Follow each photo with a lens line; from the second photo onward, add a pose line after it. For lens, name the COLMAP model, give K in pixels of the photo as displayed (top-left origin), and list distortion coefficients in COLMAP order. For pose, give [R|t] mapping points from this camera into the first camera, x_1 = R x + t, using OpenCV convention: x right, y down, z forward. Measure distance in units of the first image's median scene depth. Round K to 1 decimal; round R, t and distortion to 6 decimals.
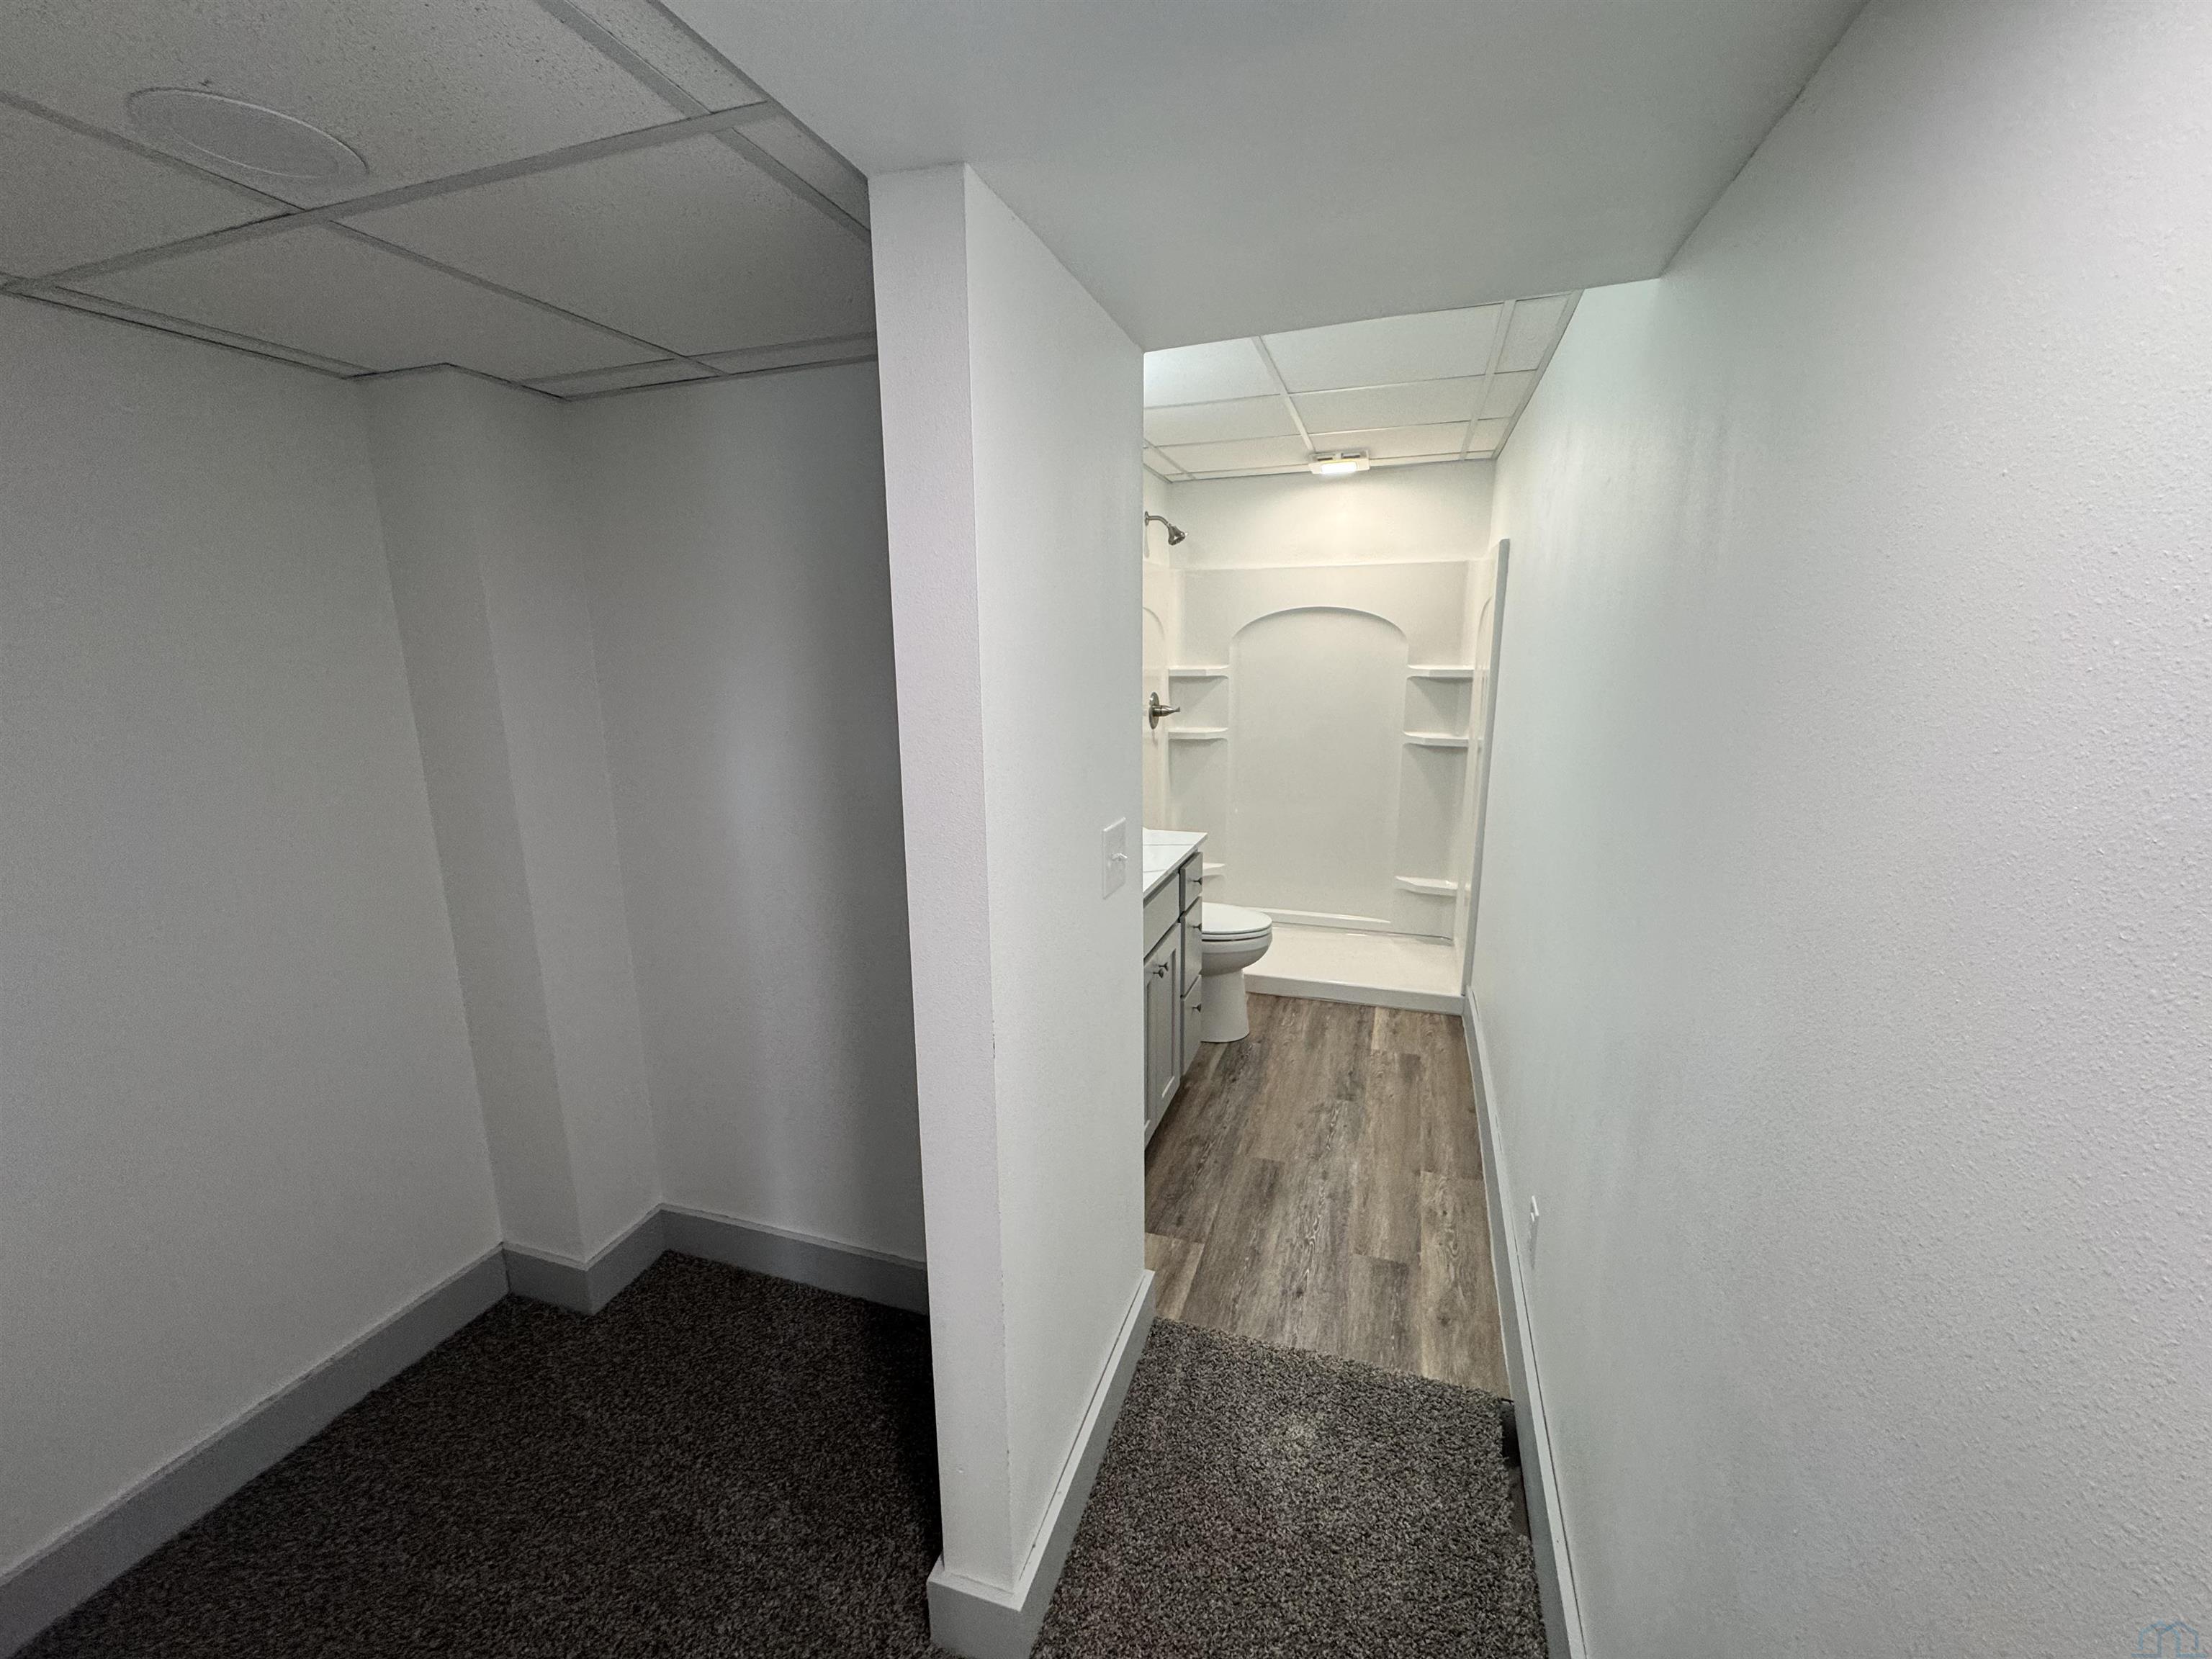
lens RADIAL K [[891.1, 0, 1097.4], [0, 891.1, 832.5], [0, 0, 1]] dist [-0.004131, -0.000447]
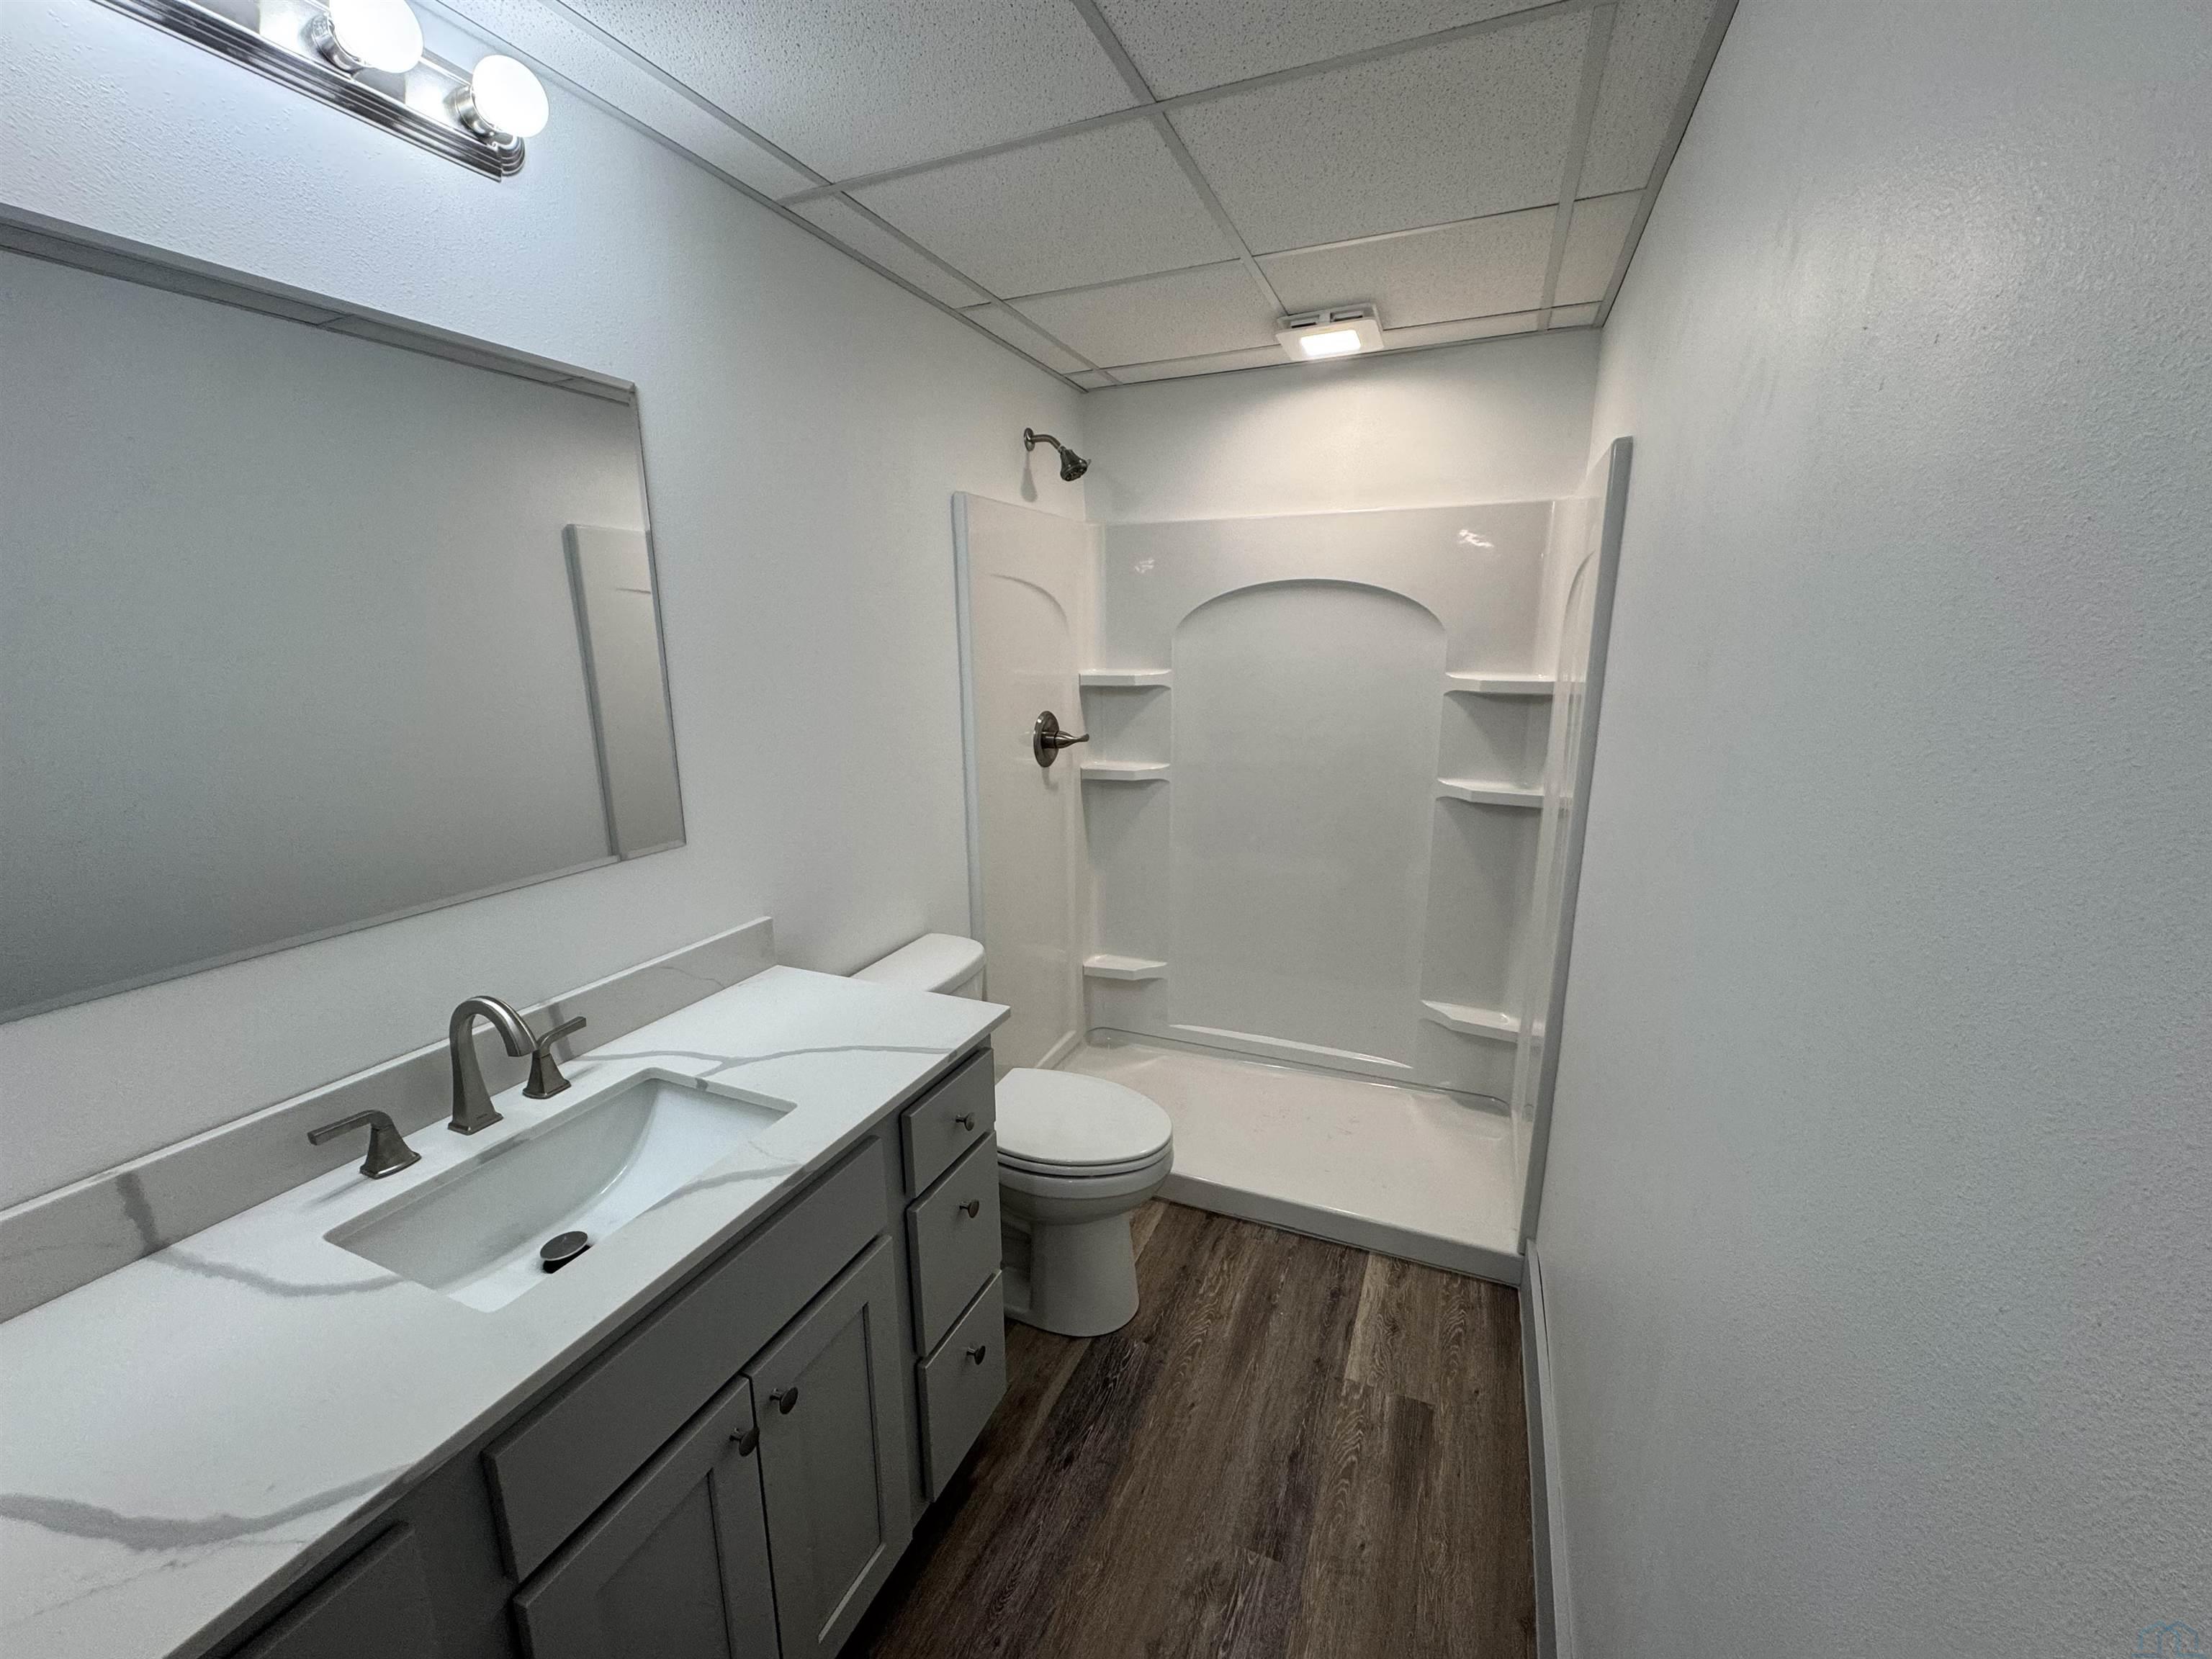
lens RADIAL K [[891.1, 0, 1092.9], [0, 891.1, 833.4], [0, 0, 1]] dist [-0.004131, -0.000447]
pose [[0.996907, 0.019718, -0.076076, 0.162779], [-0.019004, 0.999769, 0.010088, -0.082145], [0.076258, -0.008611, 0.997051, 0.384677]]
